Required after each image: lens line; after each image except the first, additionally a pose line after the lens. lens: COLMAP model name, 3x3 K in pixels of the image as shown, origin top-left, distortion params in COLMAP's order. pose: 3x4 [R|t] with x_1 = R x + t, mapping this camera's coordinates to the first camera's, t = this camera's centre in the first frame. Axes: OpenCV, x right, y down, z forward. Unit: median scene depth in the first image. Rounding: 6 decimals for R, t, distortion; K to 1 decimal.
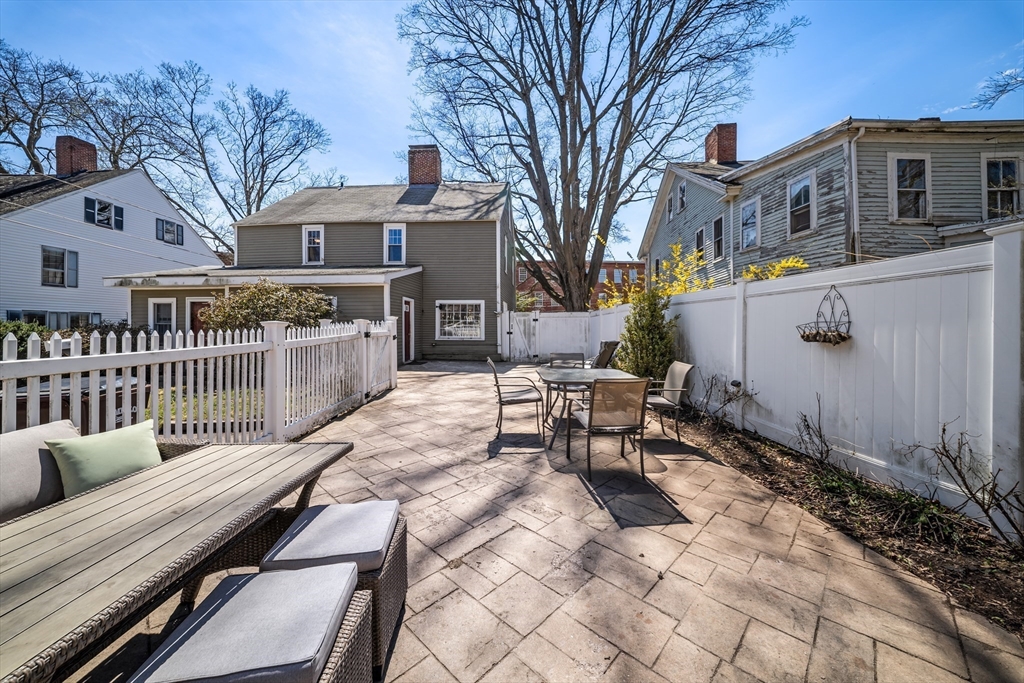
lens RADIAL K [[365.3, 0, 516.3], [0, 365.3, 330.8], [0, 0, 1]] dist [-0.002228, -0.002040]
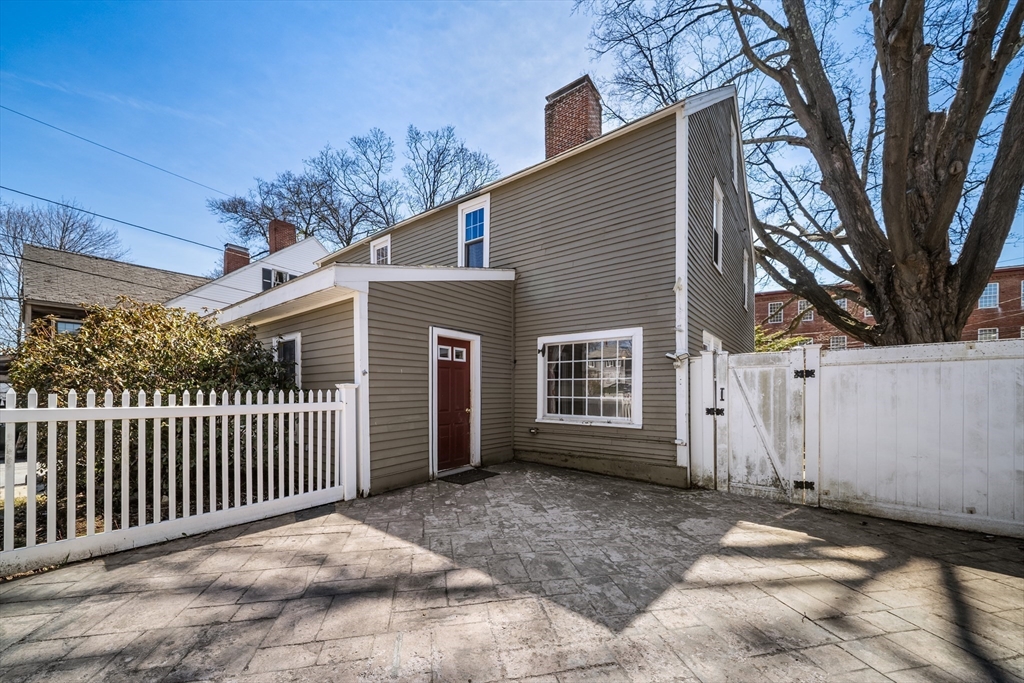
lens RADIAL K [[365.3, 0, 525.2], [0, 365.3, 392.4], [0, 0, 1]] dist [-0.002228, -0.002040]
pose [[0.825556, 0.000051, -0.564321, 0.030191], [0.000297, 1.000000, 0.000524, -0.012812], [0.564321, -0.000600, 0.825555, 0.589856]]
